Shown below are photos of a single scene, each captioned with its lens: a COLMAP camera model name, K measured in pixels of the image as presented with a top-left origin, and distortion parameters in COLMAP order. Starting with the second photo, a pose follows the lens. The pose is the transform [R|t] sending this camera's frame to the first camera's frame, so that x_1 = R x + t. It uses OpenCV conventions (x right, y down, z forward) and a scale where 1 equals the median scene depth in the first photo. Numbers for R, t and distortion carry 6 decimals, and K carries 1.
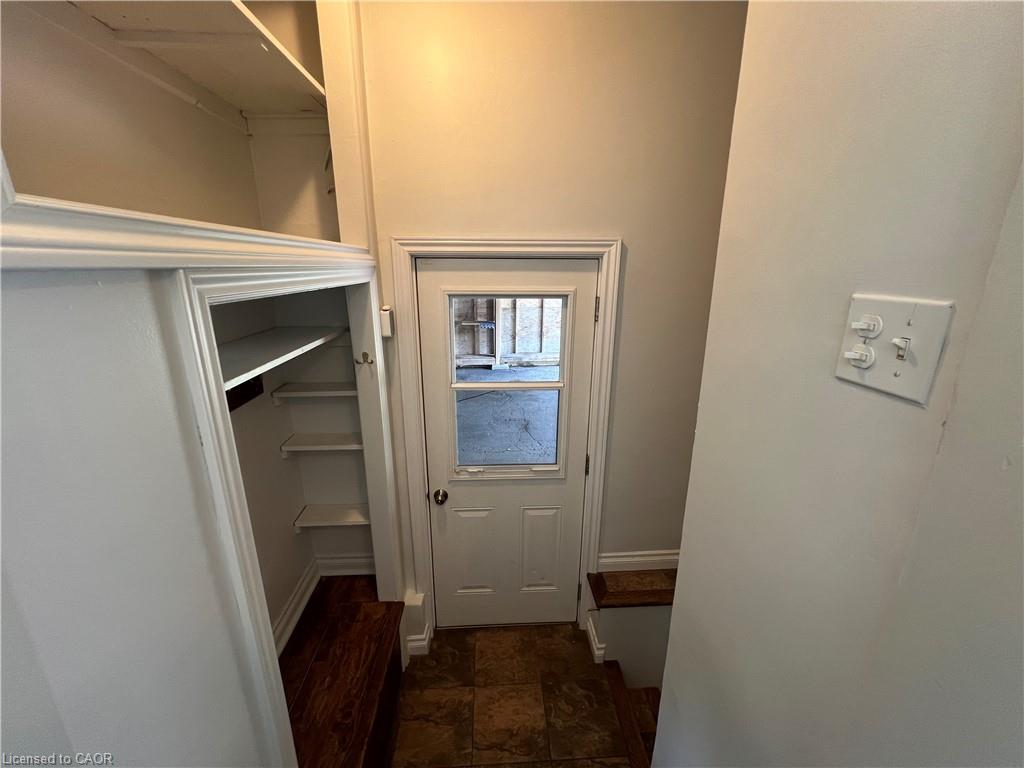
lens RADIAL K [[410.6, 0, 509.0], [0, 410.6, 382.8], [0, 0, 1]] dist [-0.001442, 0.000458]
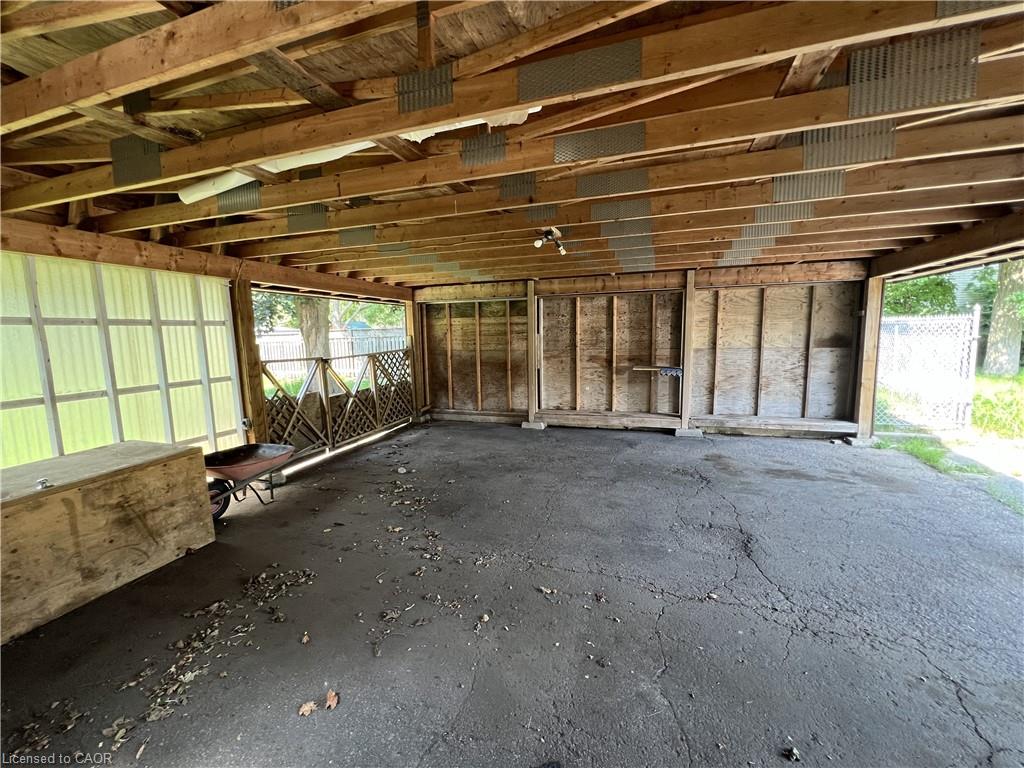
lens RADIAL K [[412.8, 0, 512.4], [0, 412.8, 382.6], [0, 0, 1]] dist [0.000408, 0.000005]
pose [[0.917454, 0.028214, -0.396841, -0.019702], [-0.089914, 0.986378, -0.137744, -0.000105], [0.387549, 0.162055, 0.907493, 0.247877]]
